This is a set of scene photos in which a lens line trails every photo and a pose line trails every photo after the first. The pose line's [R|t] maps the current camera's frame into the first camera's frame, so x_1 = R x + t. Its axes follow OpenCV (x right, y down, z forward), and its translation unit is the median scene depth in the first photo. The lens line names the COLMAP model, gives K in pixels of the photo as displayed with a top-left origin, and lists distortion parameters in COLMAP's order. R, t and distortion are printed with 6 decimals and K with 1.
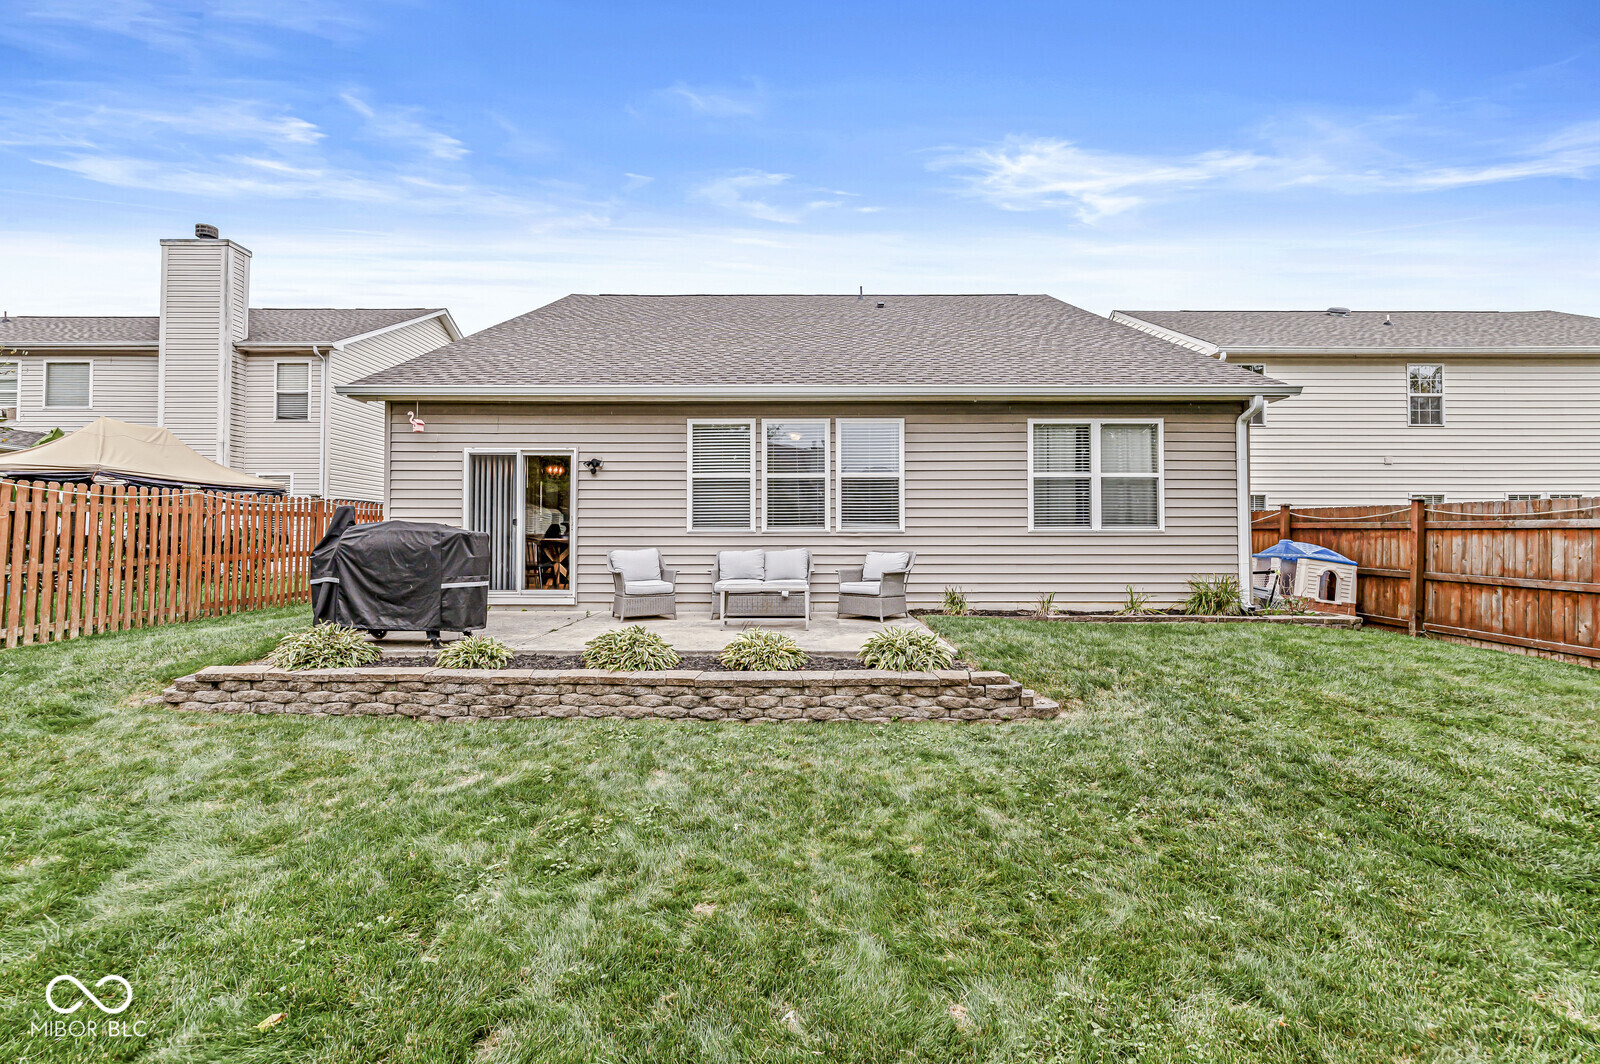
lens RADIAL K [[692.0, 0, 808.9], [0, 692.0, 532.0], [0, 0, 1]] dist [0.002635, -0.000059]
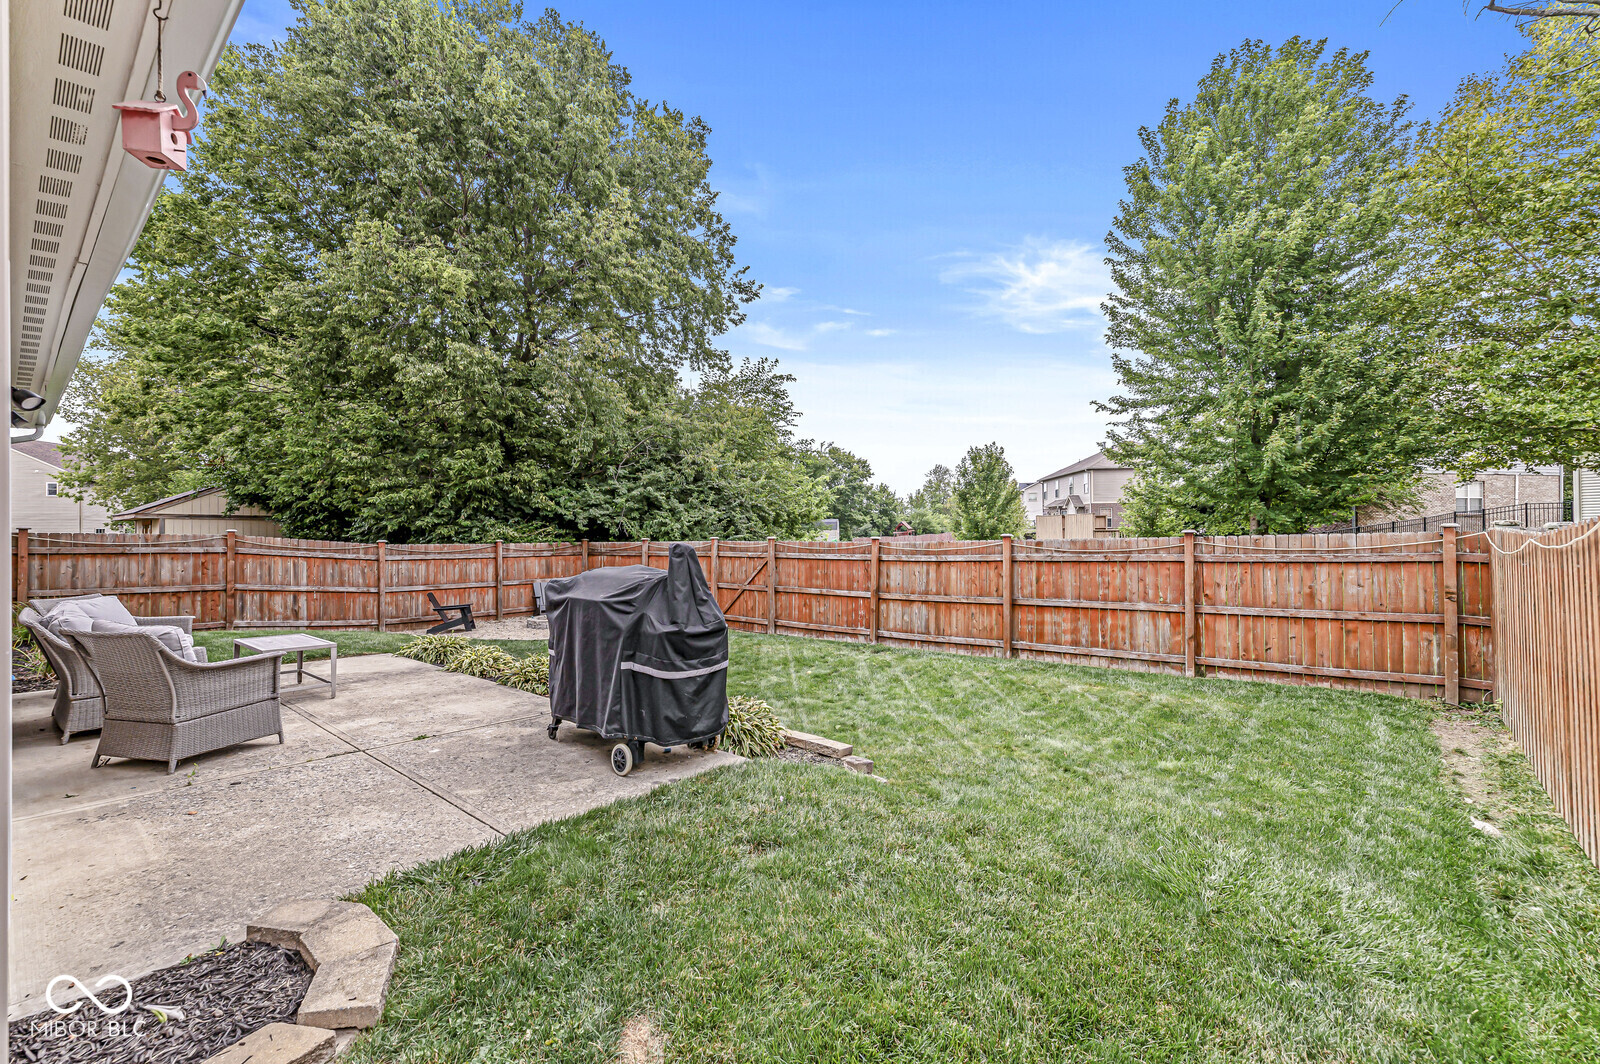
lens RADIAL K [[692.0, 0, 799.1], [0, 692.0, 535.0], [0, 0, 1]] dist [0.002635, -0.000059]
pose [[-0.763681, 0.027741, 0.644998, -0.839609], [0.015042, 0.999570, -0.025181, 0.012205], [-0.645419, -0.009528, -0.763769, 1.036032]]
